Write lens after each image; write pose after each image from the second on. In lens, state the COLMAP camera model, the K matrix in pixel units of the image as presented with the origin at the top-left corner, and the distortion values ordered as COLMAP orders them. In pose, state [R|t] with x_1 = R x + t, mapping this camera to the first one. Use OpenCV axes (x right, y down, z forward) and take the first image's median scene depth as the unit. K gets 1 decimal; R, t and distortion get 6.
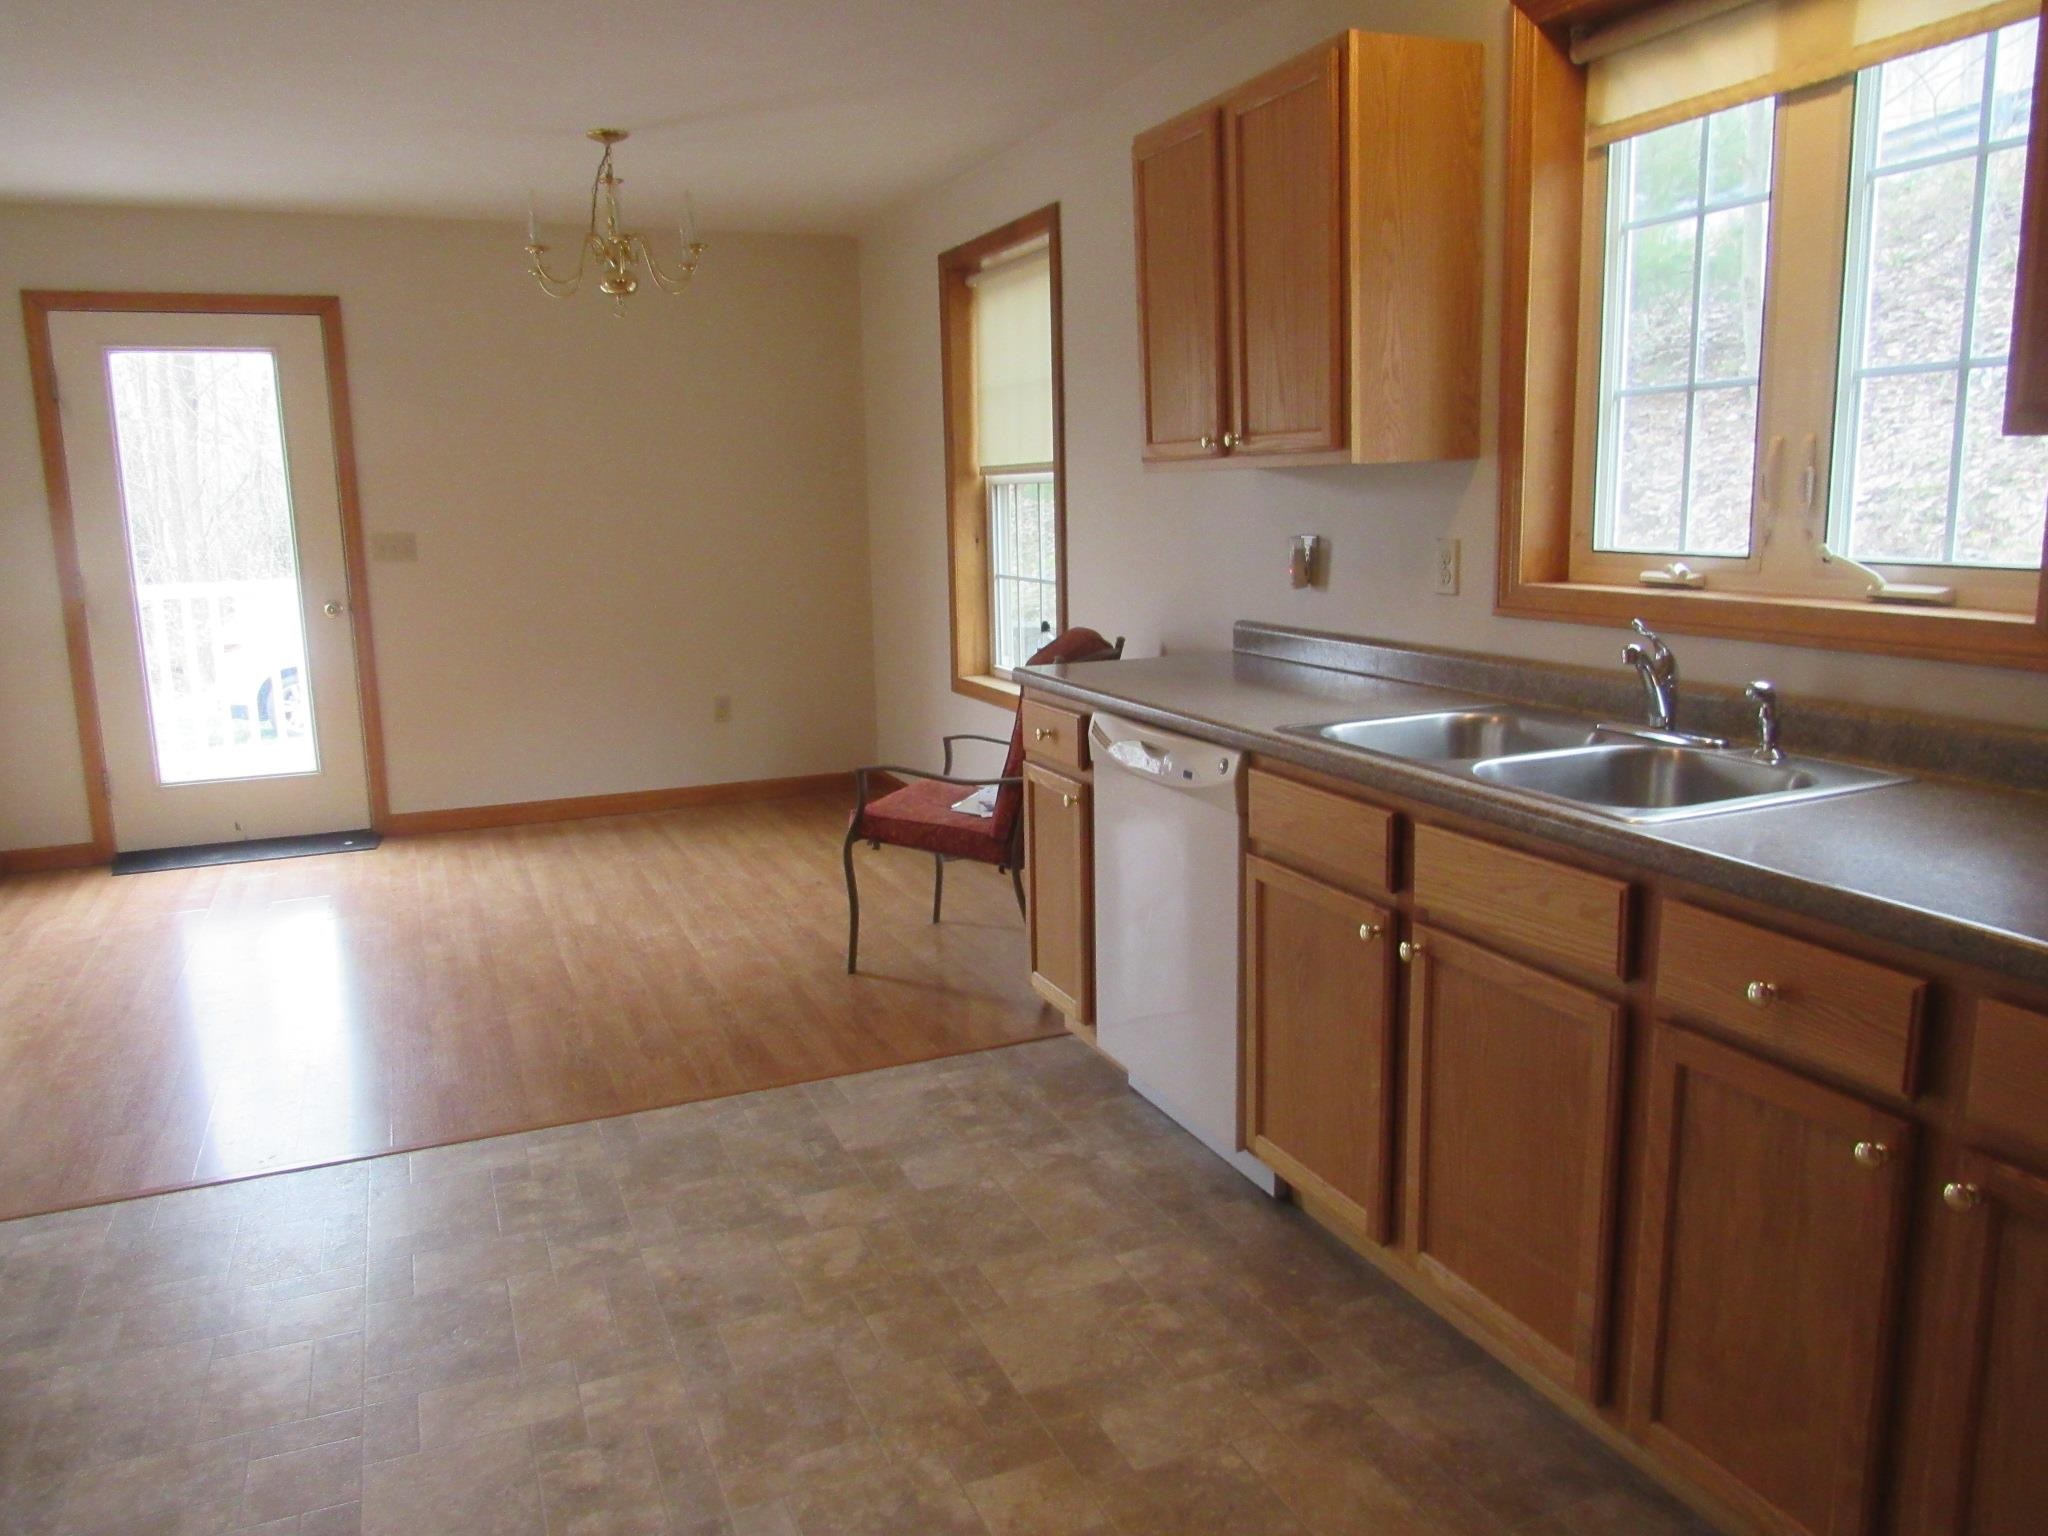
lens RADIAL K [[1450.0, 0, 1013.9], [0, 1450.0, 767.8], [0, 0, 1]] dist [-0.026818, -0.001418]
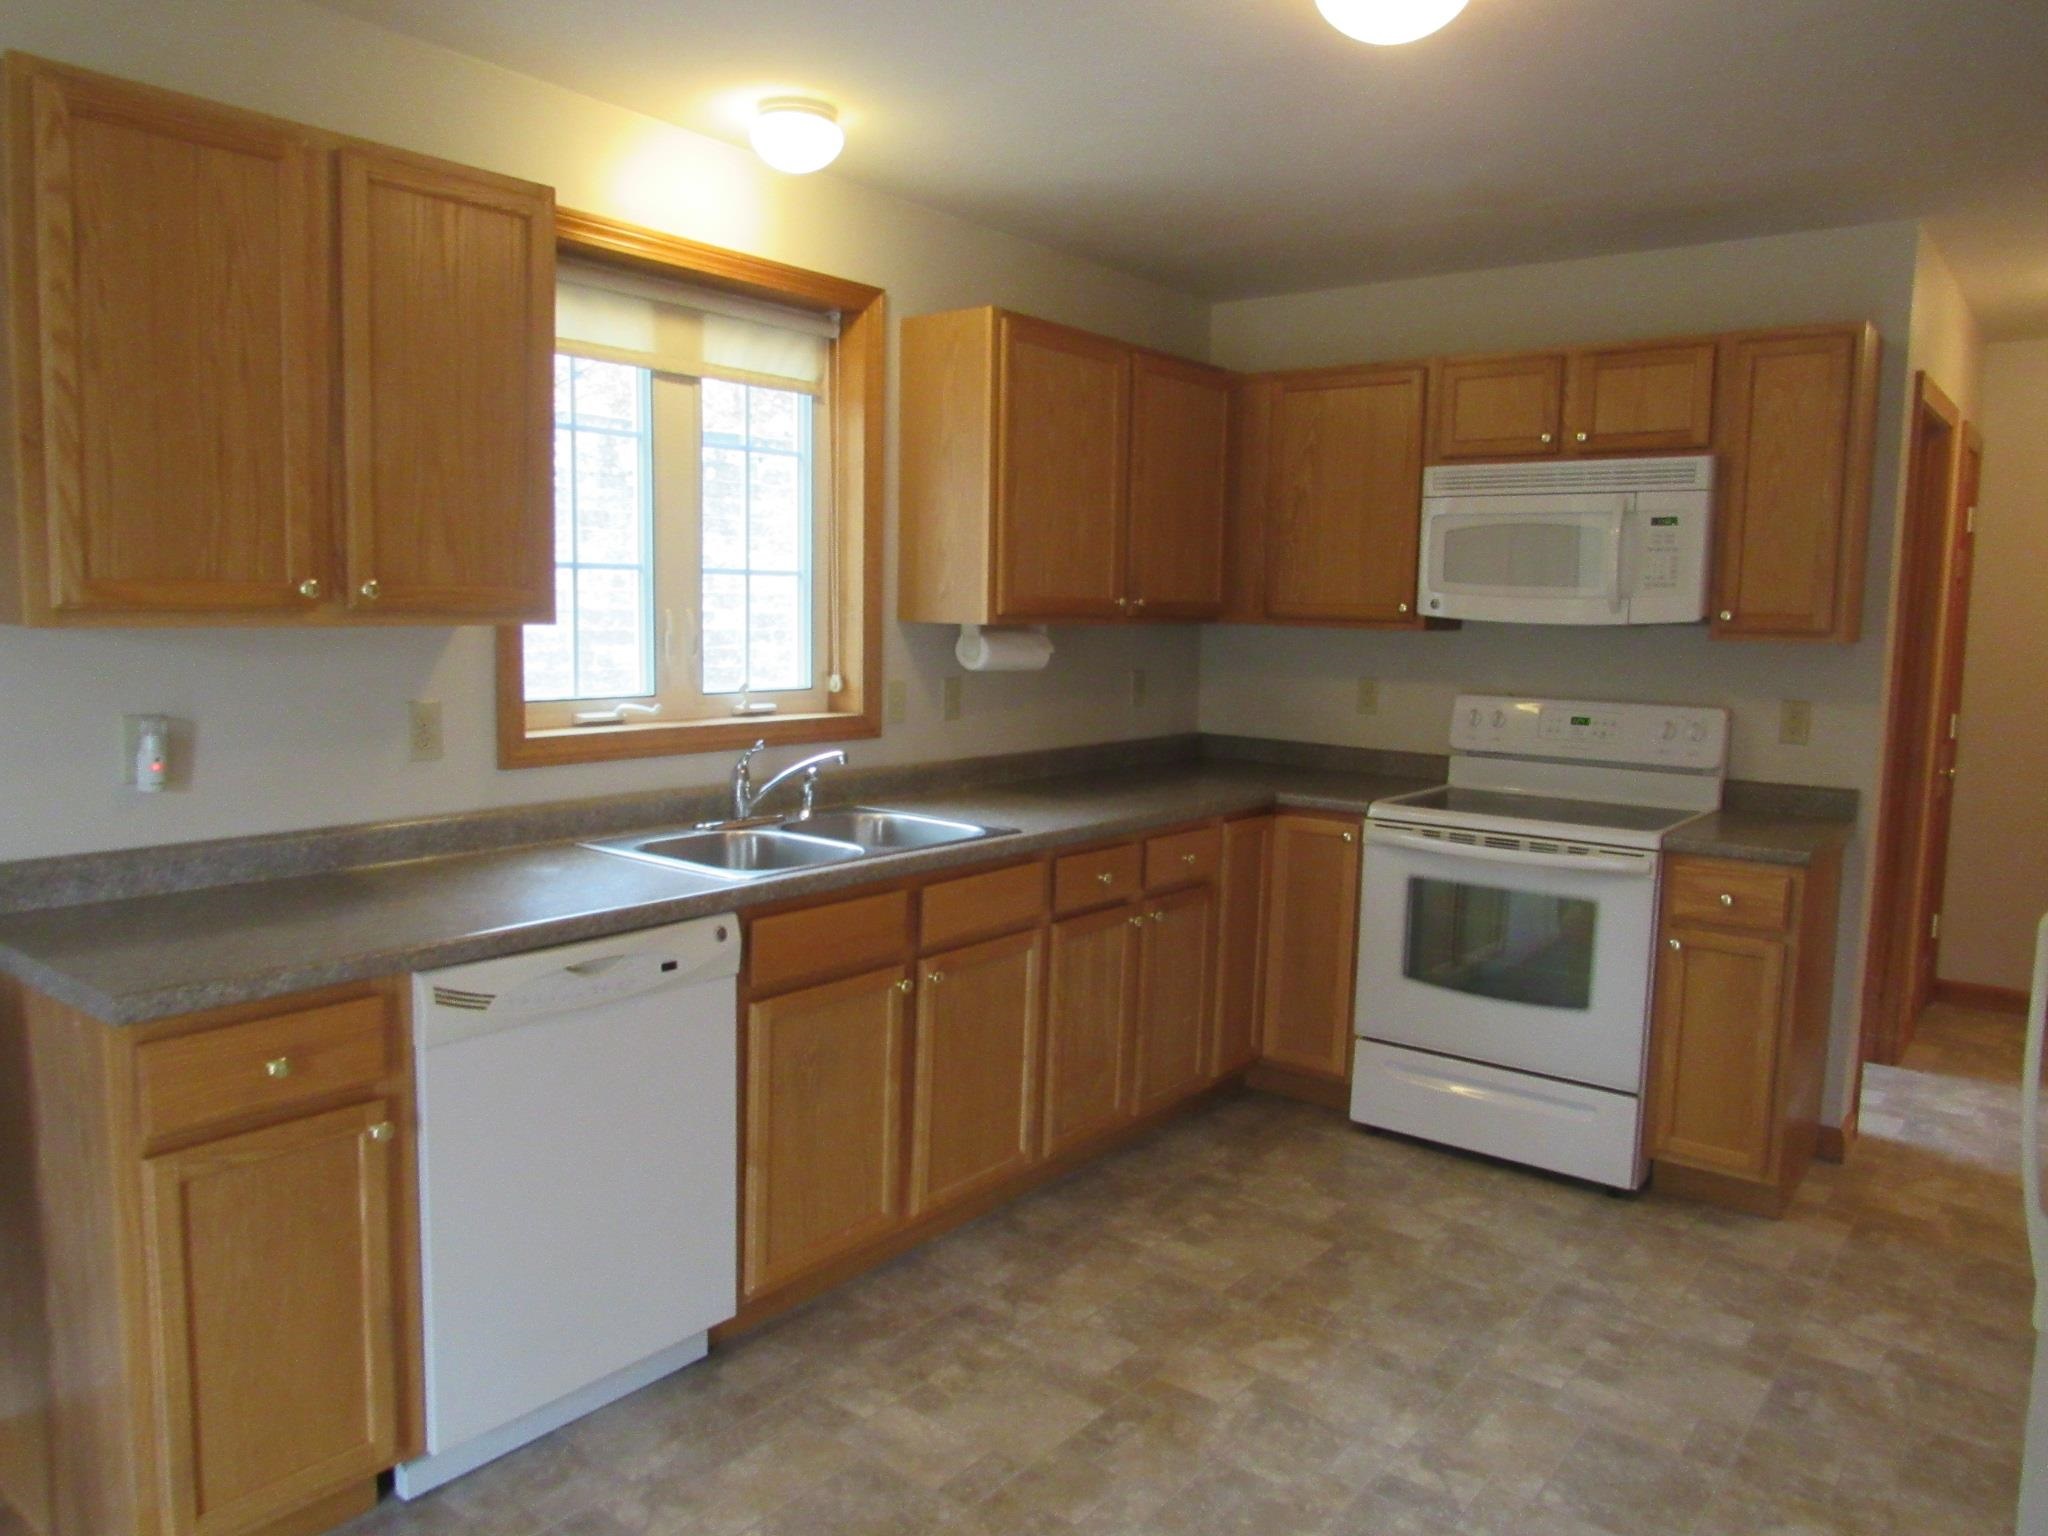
lens RADIAL K [[1450.0, 0, 1013.9], [0, 1450.0, 767.8], [0, 0, 1]] dist [-0.026818, -0.001418]
pose [[-0.474689, -0.089784, 0.875562, -0.464835], [0.154204, 0.970913, 0.183164, -0.151138], [-0.866540, 0.221961, -0.447036, 0.721405]]
